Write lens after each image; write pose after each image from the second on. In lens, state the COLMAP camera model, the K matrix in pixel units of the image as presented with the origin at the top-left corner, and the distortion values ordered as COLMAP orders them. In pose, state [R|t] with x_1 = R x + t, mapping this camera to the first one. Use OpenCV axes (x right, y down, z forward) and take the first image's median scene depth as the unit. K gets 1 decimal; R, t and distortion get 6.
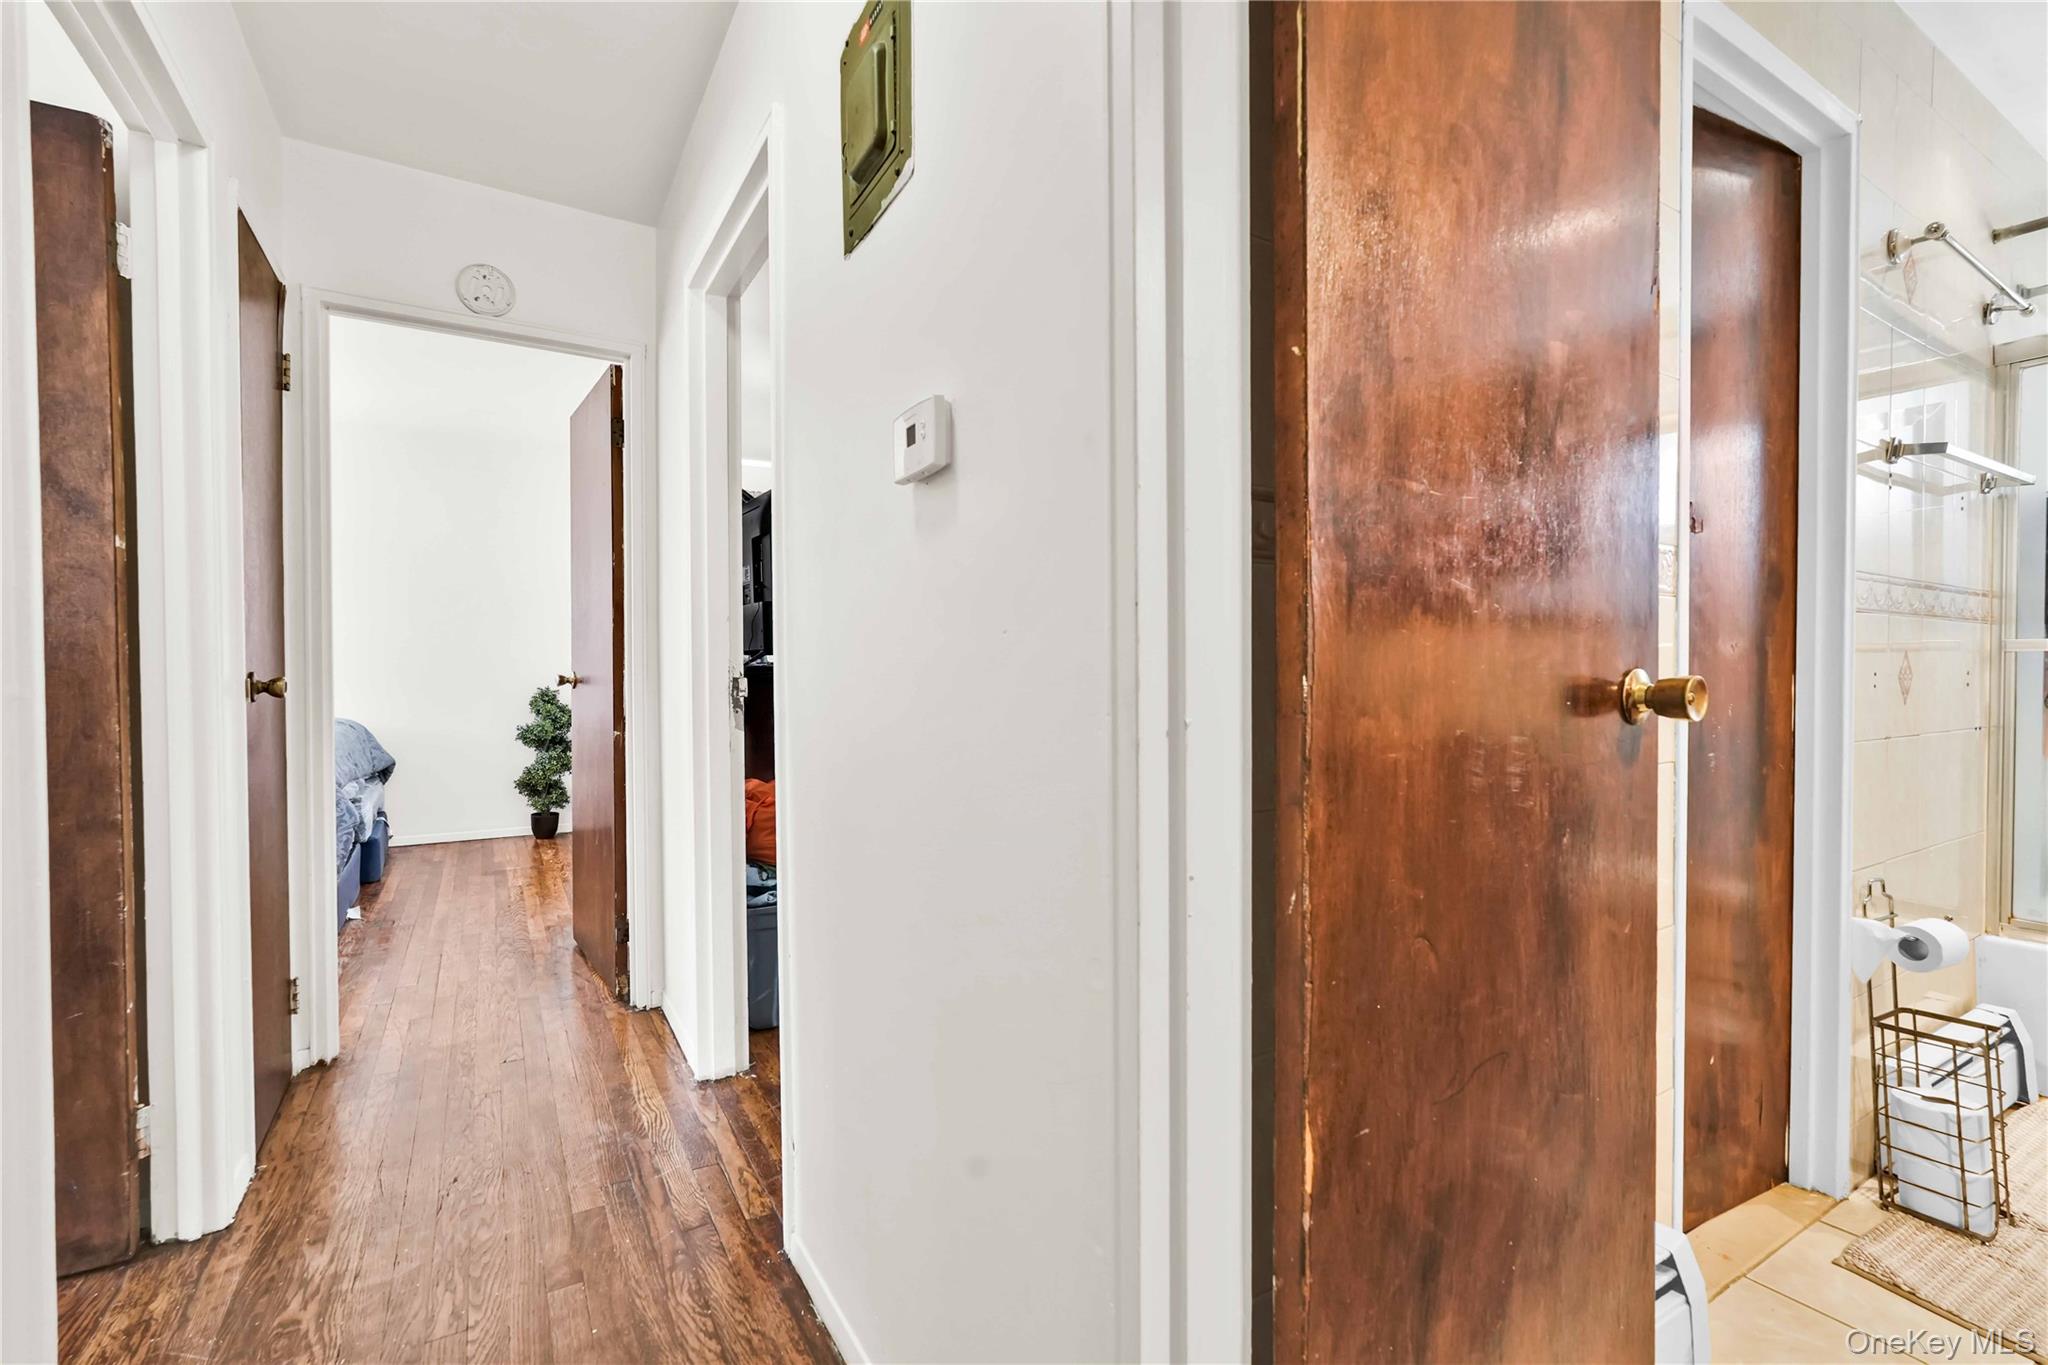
lens RADIAL K [[905.7, 0, 1017.5], [0, 905.7, 689.1], [0, 0, 1]] dist [-0.017165, 0.008309]
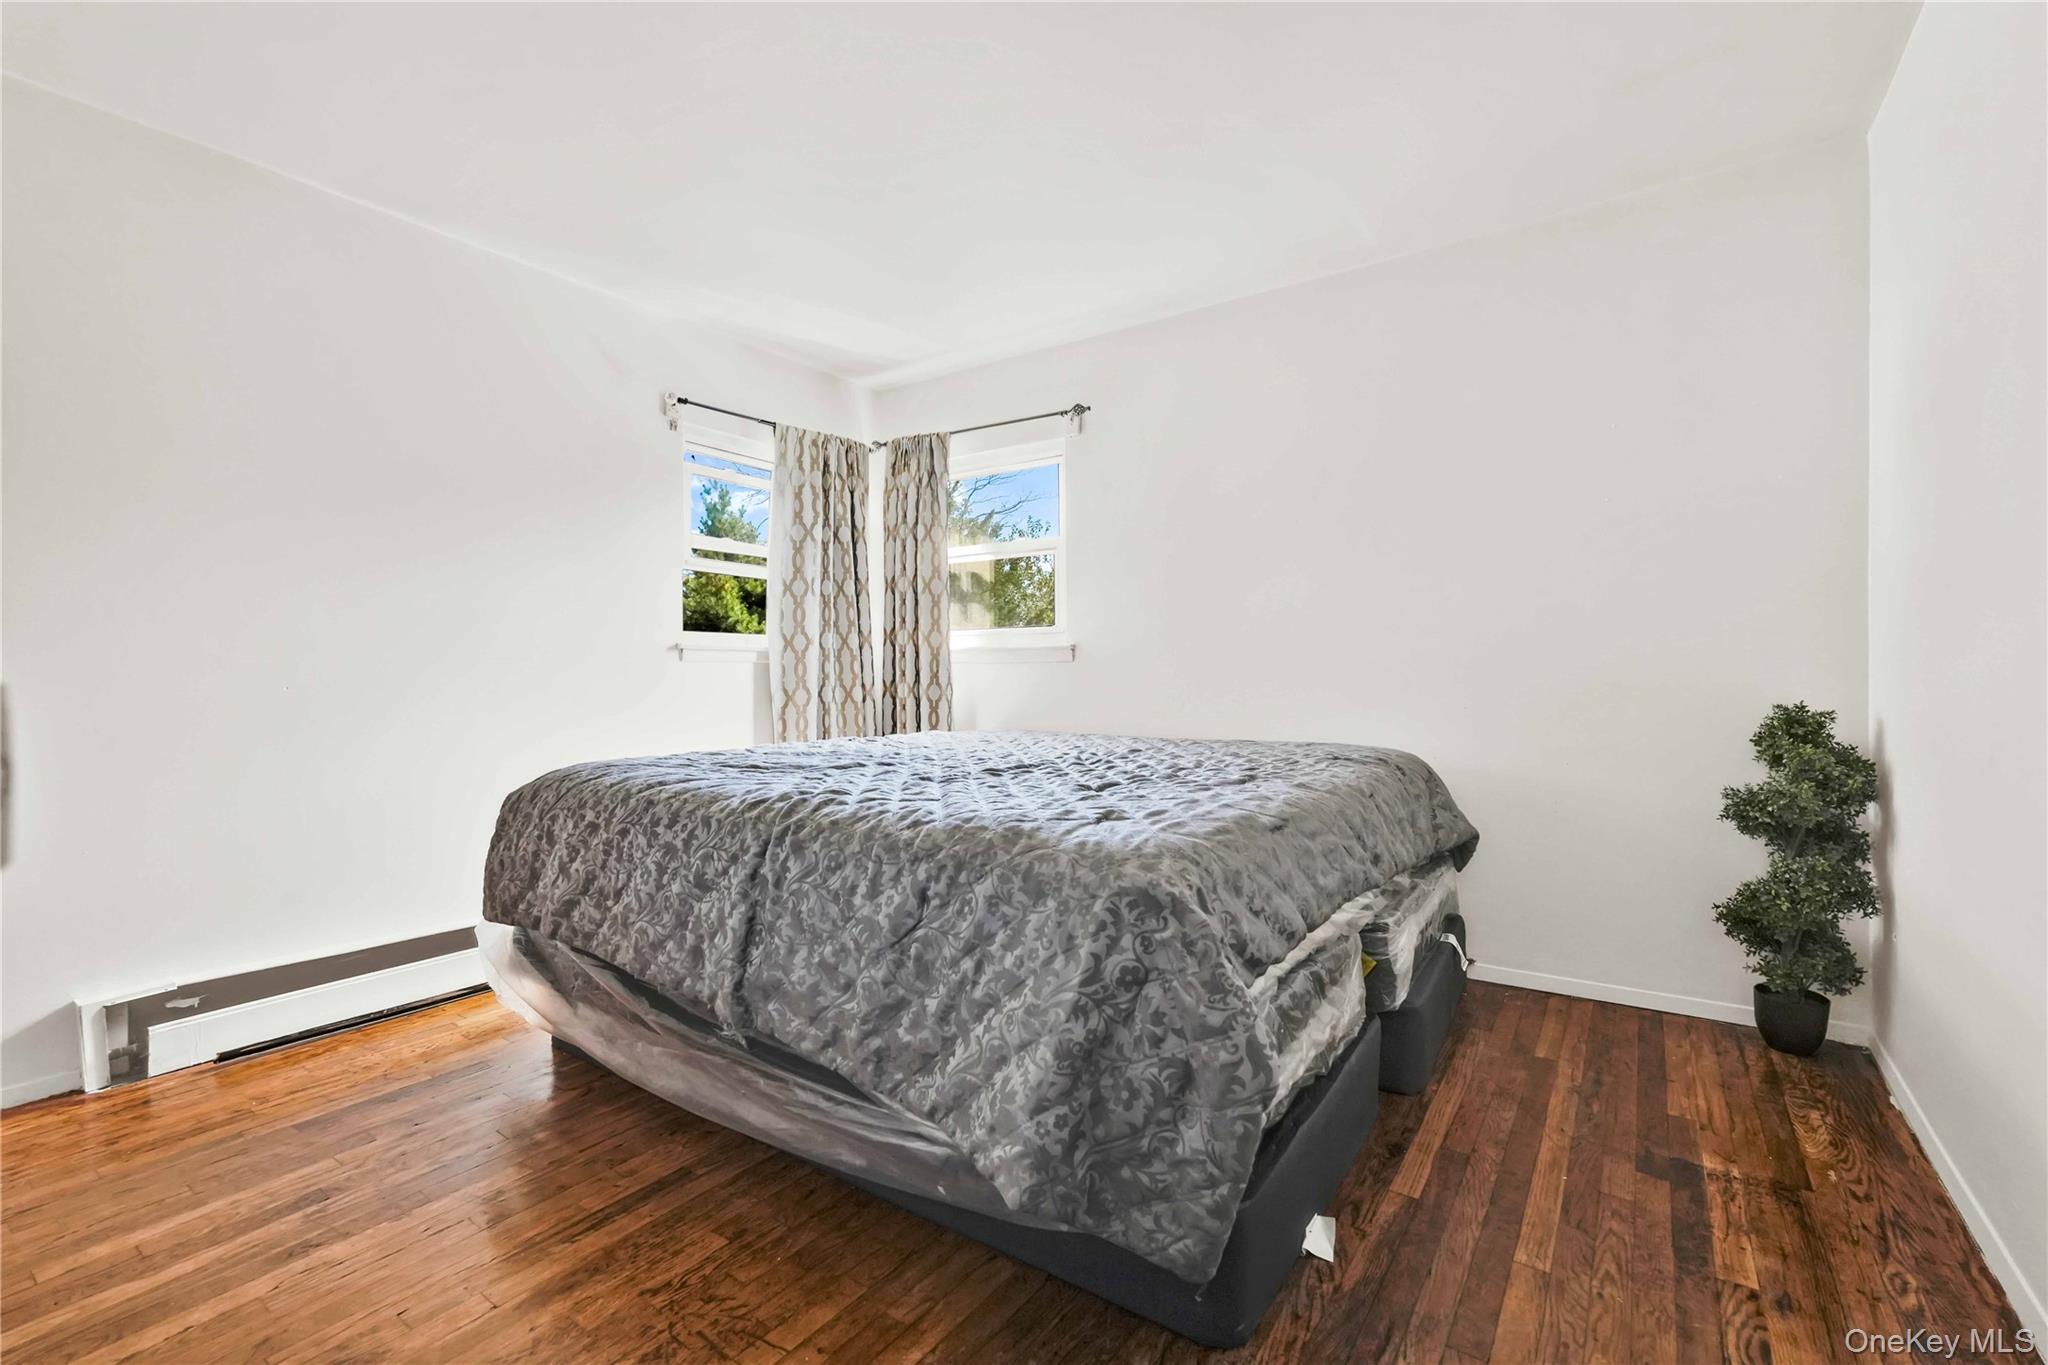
lens RADIAL K [[905.7, 0, 1009.7], [0, 905.7, 681.6], [0, 0, 1]] dist [-0.017165, 0.008309]
pose [[0.410583, -0.000512, -0.911823, -0.287674], [-0.010834, 0.999927, -0.005440, -0.006494], [0.911759, 0.012112, 0.410548, 0.482218]]
